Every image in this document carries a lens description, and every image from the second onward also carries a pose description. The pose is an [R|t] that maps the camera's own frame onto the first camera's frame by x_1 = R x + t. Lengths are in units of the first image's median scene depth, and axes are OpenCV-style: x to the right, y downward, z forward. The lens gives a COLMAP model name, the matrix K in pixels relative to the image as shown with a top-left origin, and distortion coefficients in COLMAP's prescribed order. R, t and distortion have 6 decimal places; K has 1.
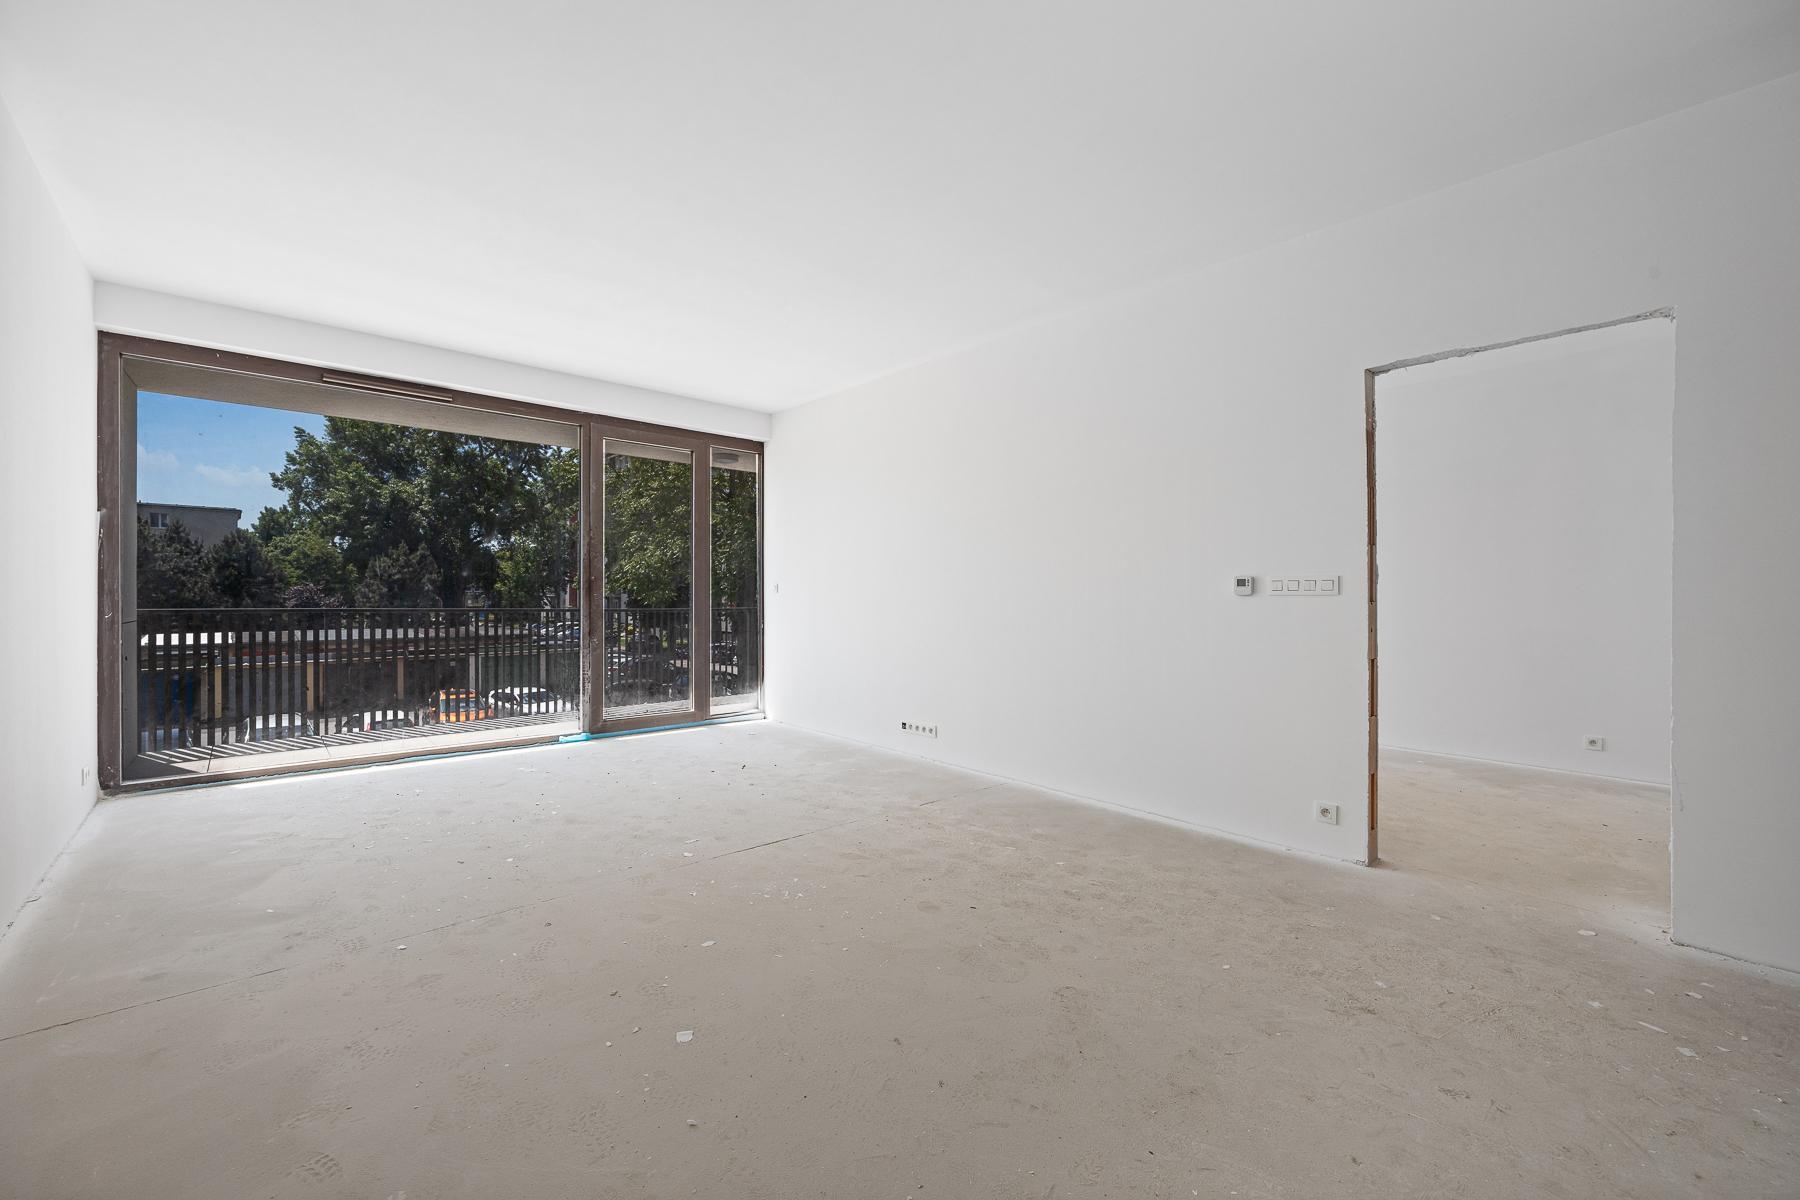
lens RADIAL K [[717.5, 0, 893.5], [0, 717.5, 595.8], [0, 0, 1]] dist [0.004554, 0.000072]
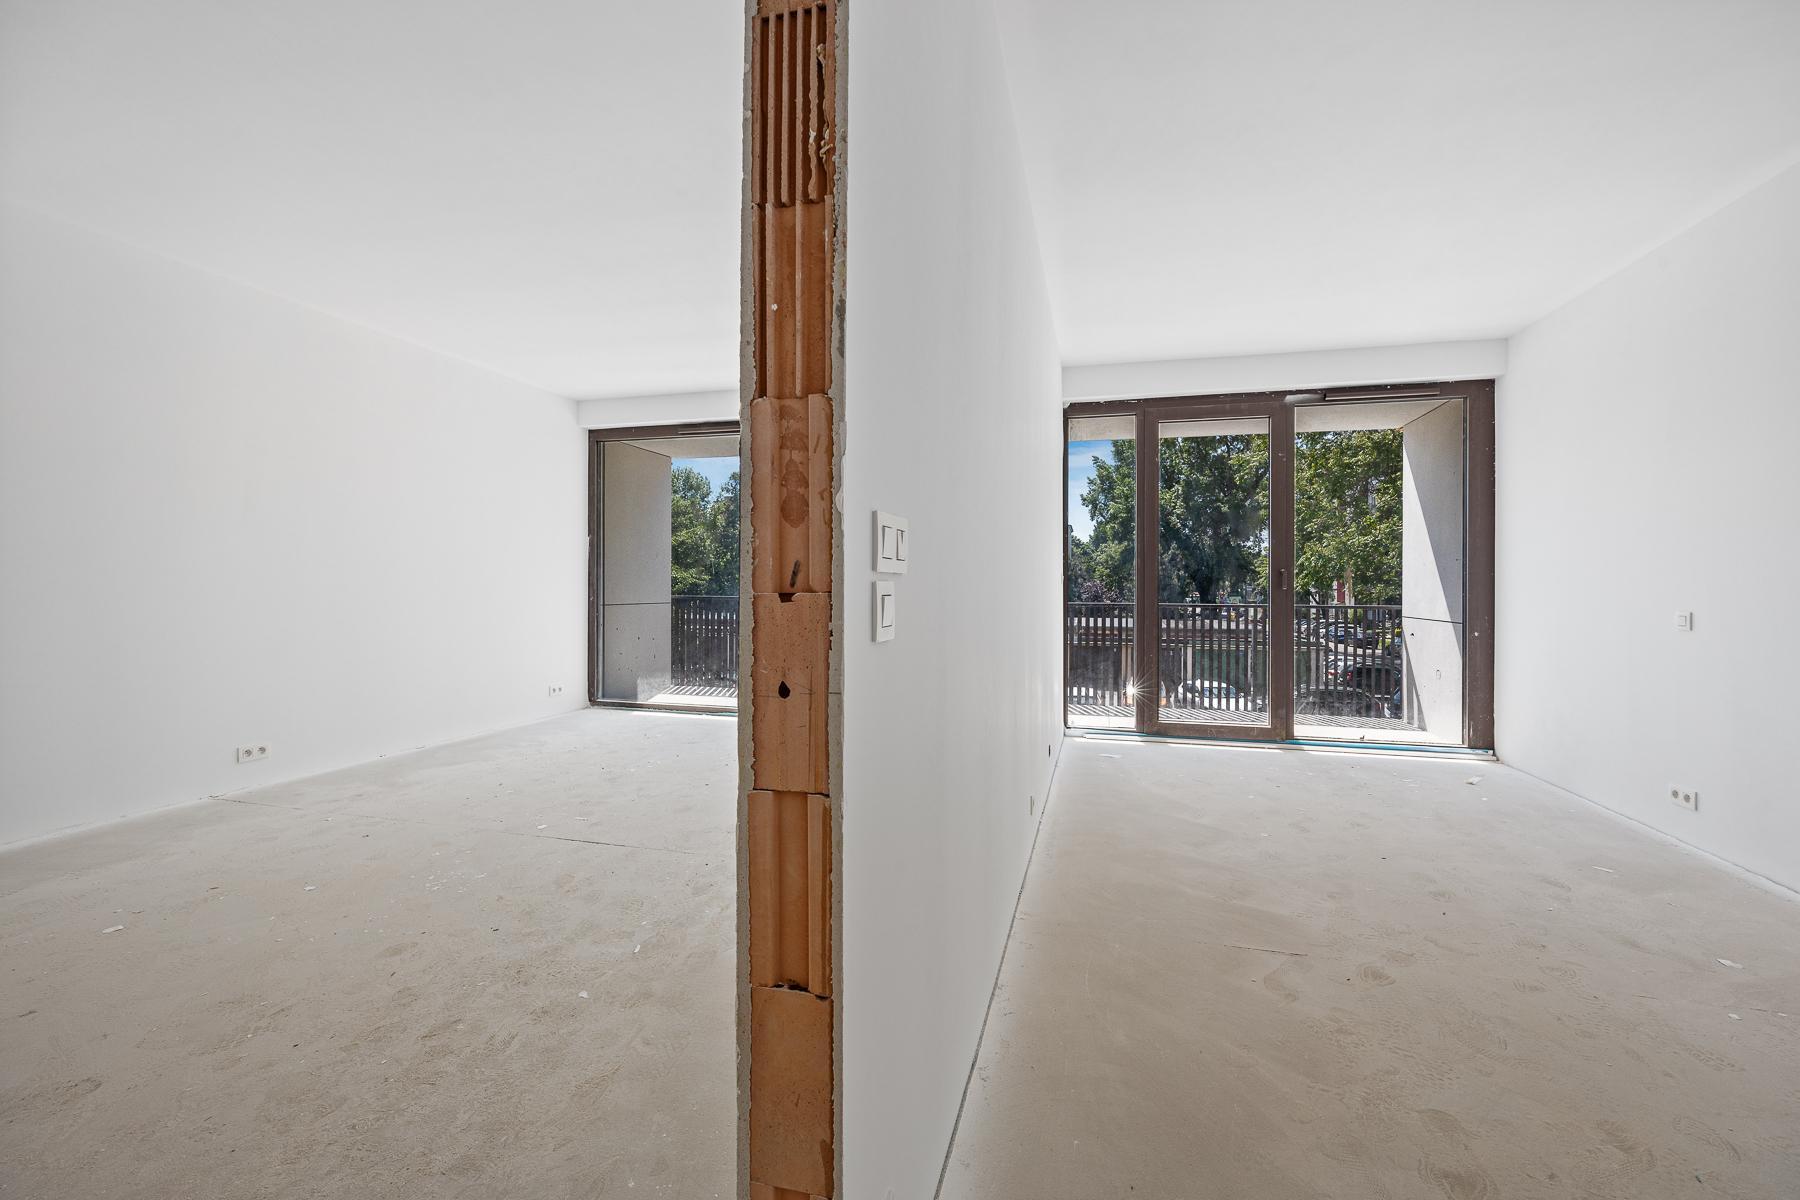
lens RADIAL K [[717.5, 0, 896.9], [0, 717.5, 597.1], [0, 0, 1]] dist [0.004554, 0.000072]
pose [[0.553522, 0.010025, -0.832775, 0.084084], [-0.003030, 0.999945, 0.010023, 0.000503], [0.832829, -0.003025, 0.553522, 0.079525]]
